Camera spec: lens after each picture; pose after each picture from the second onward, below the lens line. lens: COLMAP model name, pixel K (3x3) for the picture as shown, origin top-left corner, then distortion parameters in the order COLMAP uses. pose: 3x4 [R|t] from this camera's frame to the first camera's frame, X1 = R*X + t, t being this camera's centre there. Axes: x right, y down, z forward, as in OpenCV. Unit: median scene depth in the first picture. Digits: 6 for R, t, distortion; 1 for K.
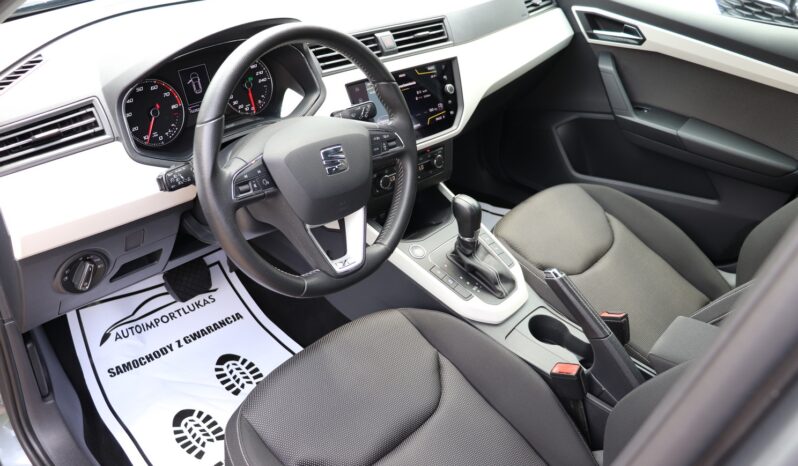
lens RADIAL K [[655.6, 0, 396.2], [0, 655.6, 235.7], [0, 0, 1]] dist [-0.140533, 0.085097]
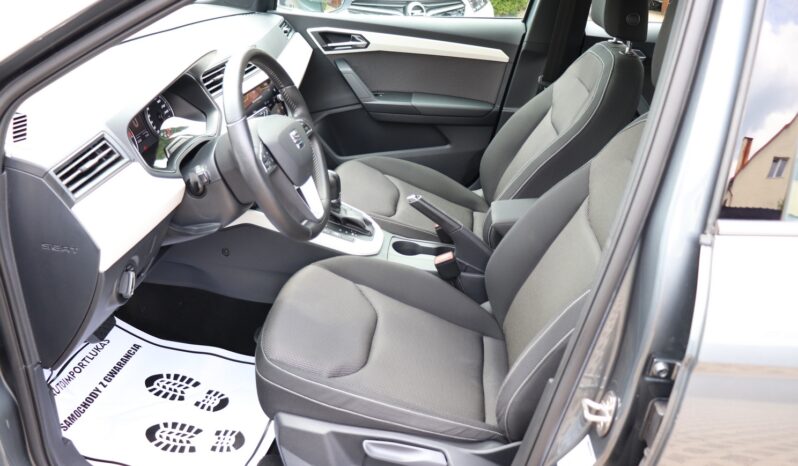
lens RADIAL K [[655.6, 0, 399.4], [0, 655.6, 228.9], [0, 0, 1]] dist [-0.140533, 0.085097]
pose [[0.809687, -0.283760, 0.513699, -0.466901], [0.321641, 0.946727, 0.015991, 0.077077], [-0.490871, 0.152279, 0.857821, -0.183024]]
